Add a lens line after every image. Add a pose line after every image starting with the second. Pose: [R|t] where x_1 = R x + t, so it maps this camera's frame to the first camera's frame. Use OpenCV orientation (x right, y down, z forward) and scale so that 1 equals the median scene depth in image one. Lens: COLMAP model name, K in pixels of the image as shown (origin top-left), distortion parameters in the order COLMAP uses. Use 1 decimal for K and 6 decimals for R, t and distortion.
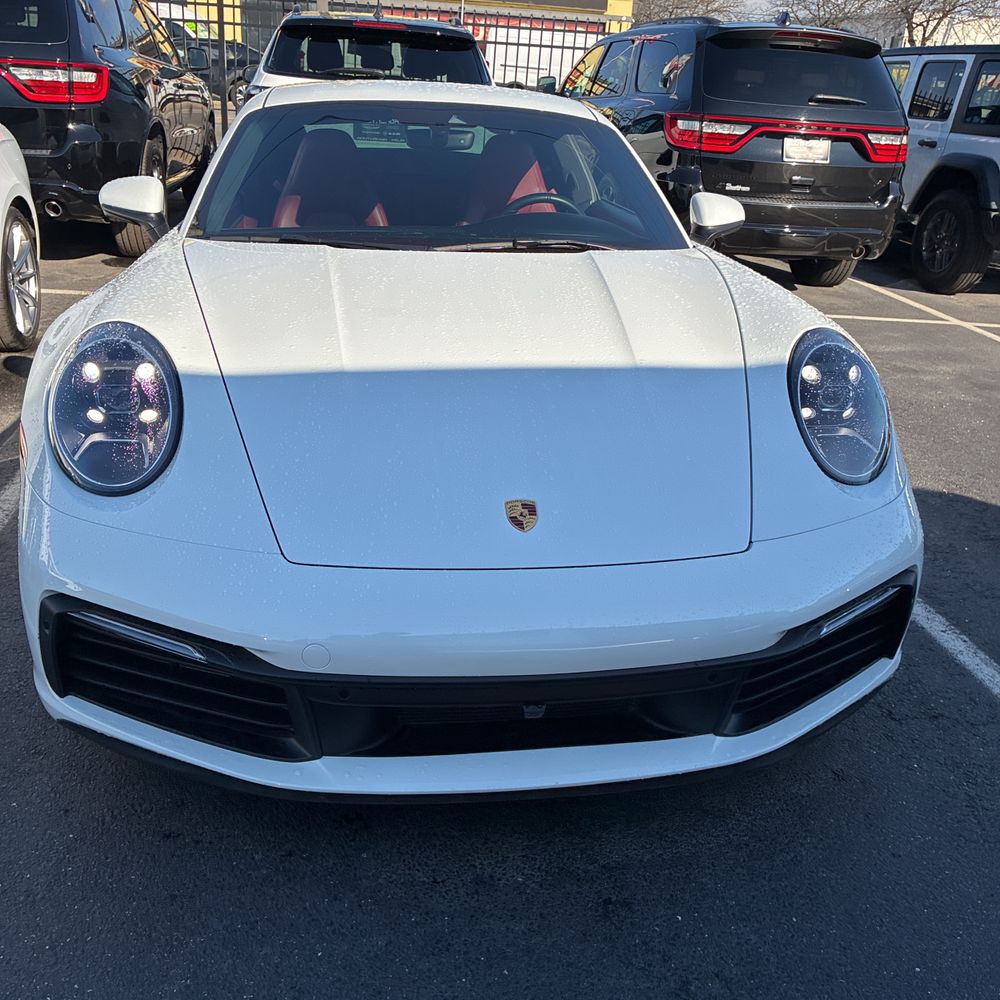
lens RADIAL K [[1032.9, 0, 519.5], [0, 1032.9, 490.0], [0, 0, 1]] dist [0.009568, 0.000000]
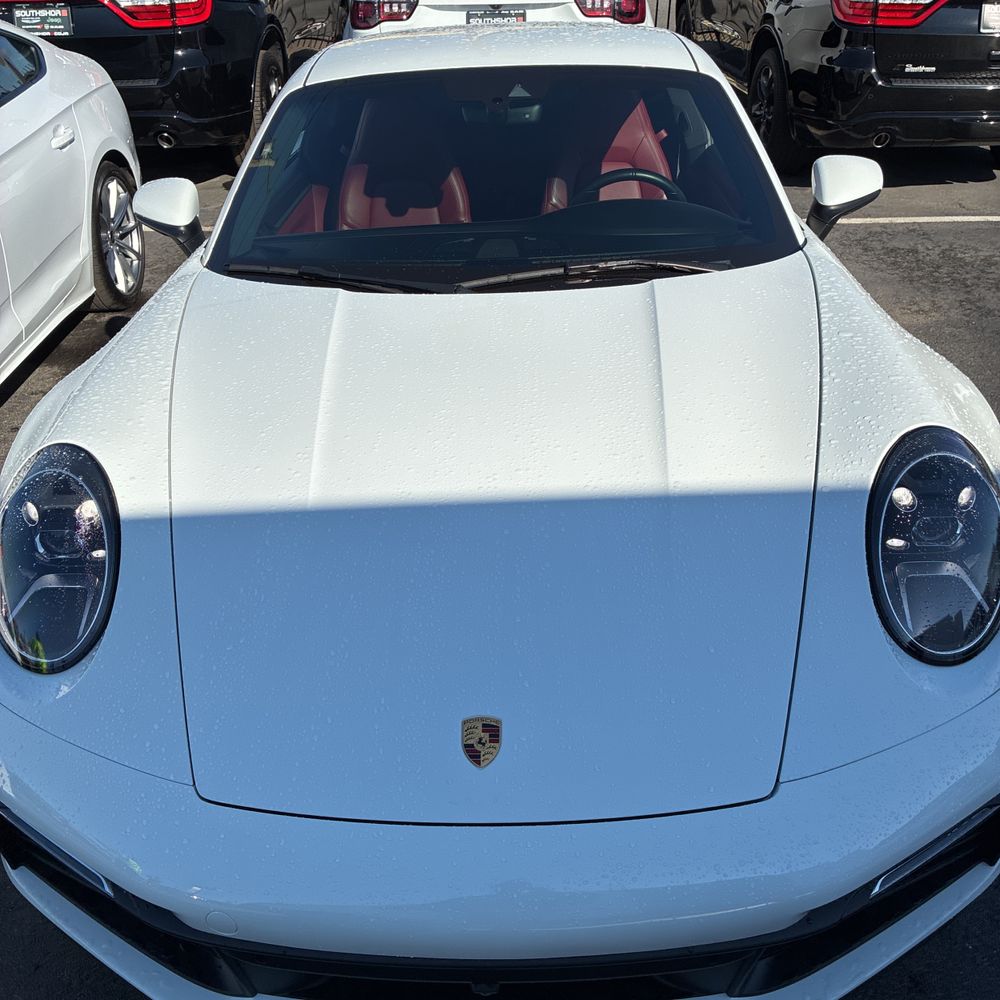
lens RADIAL K [[1032.9, 0, 494.2], [0, 1032.9, 482.7], [0, 0, 1]] dist [0.009568, 0.000000]
pose [[0.979901, 0.023643, -0.198077, 0.098948], [0.004689, 0.989947, 0.141361, -0.171060], [0.199428, -0.139448, 0.969940, 0.142852]]
